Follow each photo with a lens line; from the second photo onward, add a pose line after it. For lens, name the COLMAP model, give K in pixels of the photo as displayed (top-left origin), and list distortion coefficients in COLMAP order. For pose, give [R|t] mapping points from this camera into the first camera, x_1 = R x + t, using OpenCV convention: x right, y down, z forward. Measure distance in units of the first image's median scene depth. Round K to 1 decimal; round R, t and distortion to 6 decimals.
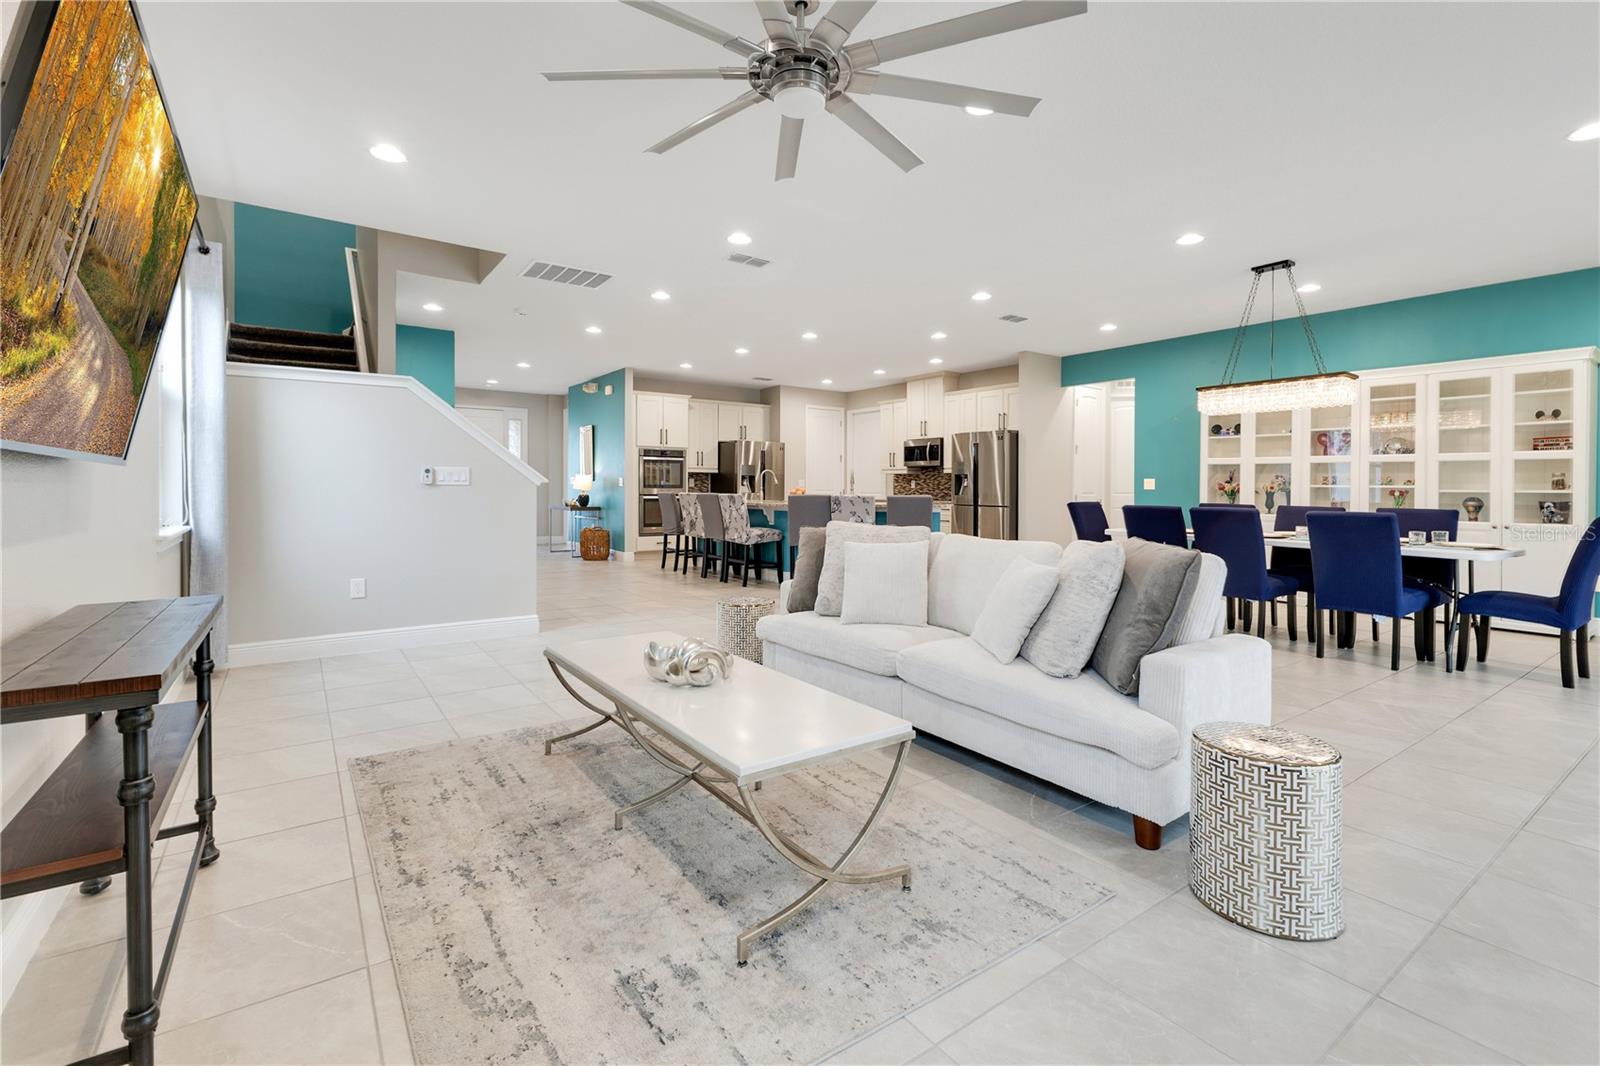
lens RADIAL K [[707.6, 0, 747.0], [0, 707.6, 496.8], [0, 0, 1]] dist [0.009718, -0.001017]
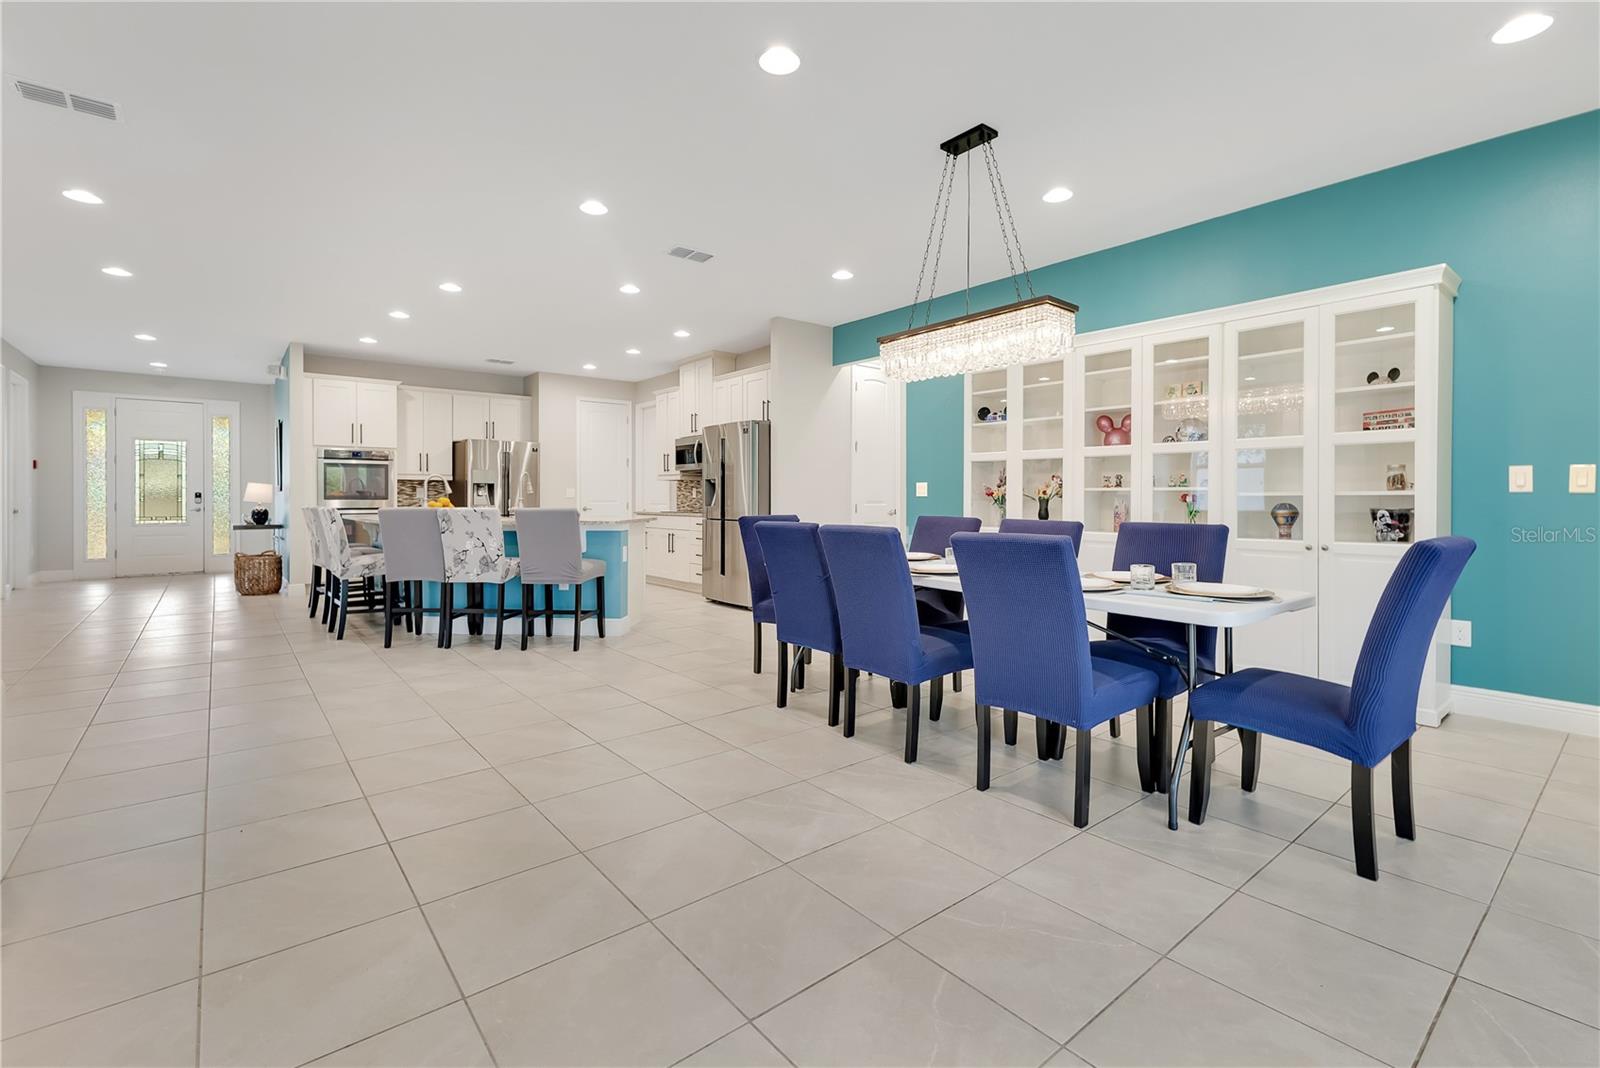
lens RADIAL K [[707.6, 0, 743.0], [0, 707.6, 508.9], [0, 0, 1]] dist [0.009718, -0.001017]
pose [[0.998845, -0.007530, 0.047460, 0.304912], [0.007577, 0.999971, -0.000804, 0.001609], [-0.047453, 0.001162, 0.998873, 0.228249]]
